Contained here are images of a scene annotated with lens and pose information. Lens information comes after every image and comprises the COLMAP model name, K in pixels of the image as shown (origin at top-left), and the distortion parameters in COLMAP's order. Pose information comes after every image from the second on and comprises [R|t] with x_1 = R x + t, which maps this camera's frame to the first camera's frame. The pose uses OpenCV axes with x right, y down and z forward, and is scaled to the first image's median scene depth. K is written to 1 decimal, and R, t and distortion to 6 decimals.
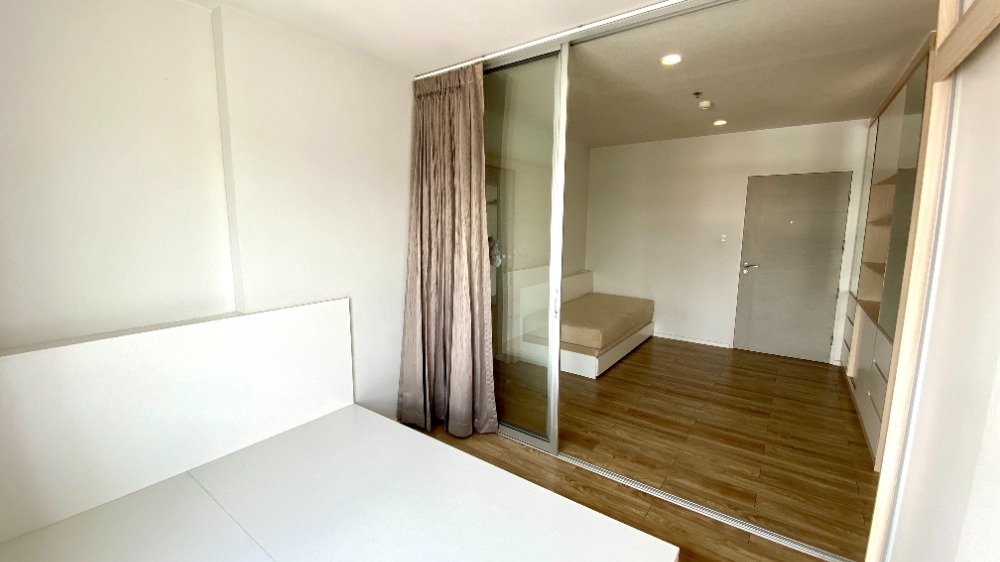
lens RADIAL K [[406.5, 0, 498.5], [0, 406.5, 278.5], [0, 0, 1]] dist [0.017801, -0.018280]
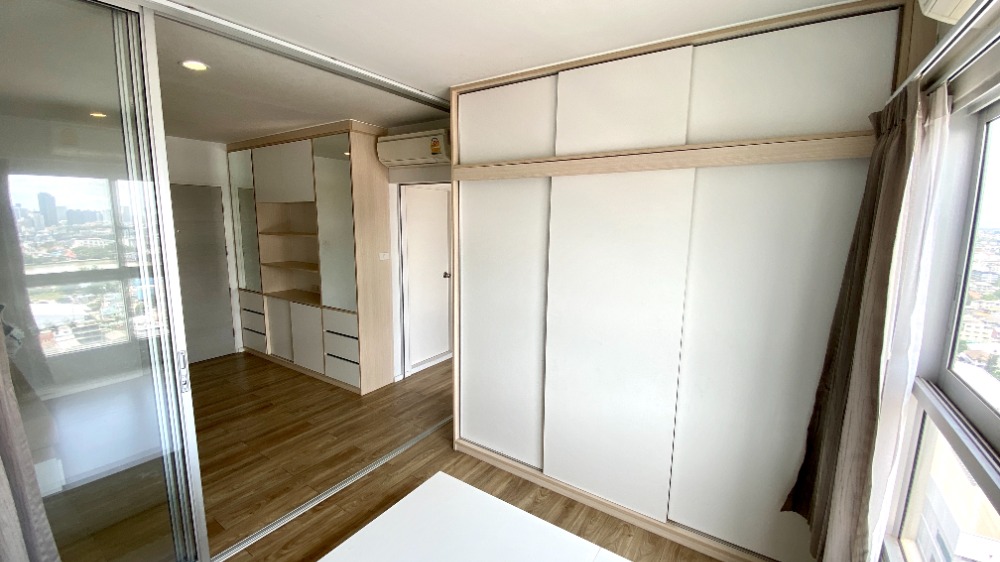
lens RADIAL K [[406.5, 0, 498.5], [0, 406.5, 278.5], [0, 0, 1]] dist [0.017801, -0.018280]
pose [[-0.039982, -0.149187, 0.988000, -0.497534], [0.123320, 0.980495, 0.153044, -0.124792], [-0.991561, 0.127960, -0.020804, 0.384342]]
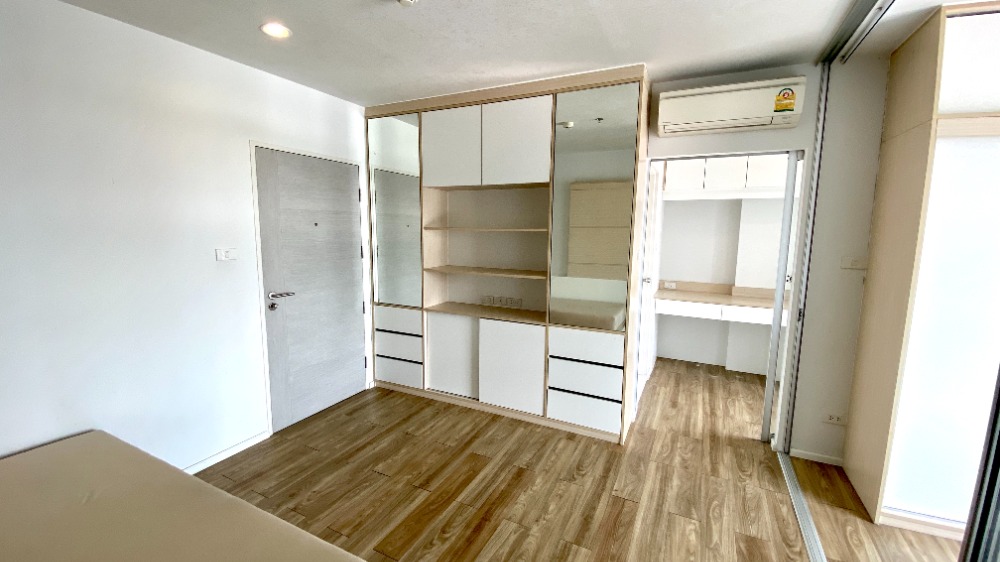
lens RADIAL K [[400.9, 0, 498.2], [0, 400.9, 279.3], [0, 0, 1]] dist [0.043796, -0.034018]
pose [[-0.174414, -0.132173, 0.975761, -0.060388], [0.120494, 0.980638, 0.154371, -0.177341], [-0.977272, 0.144498, -0.155111, 1.243481]]
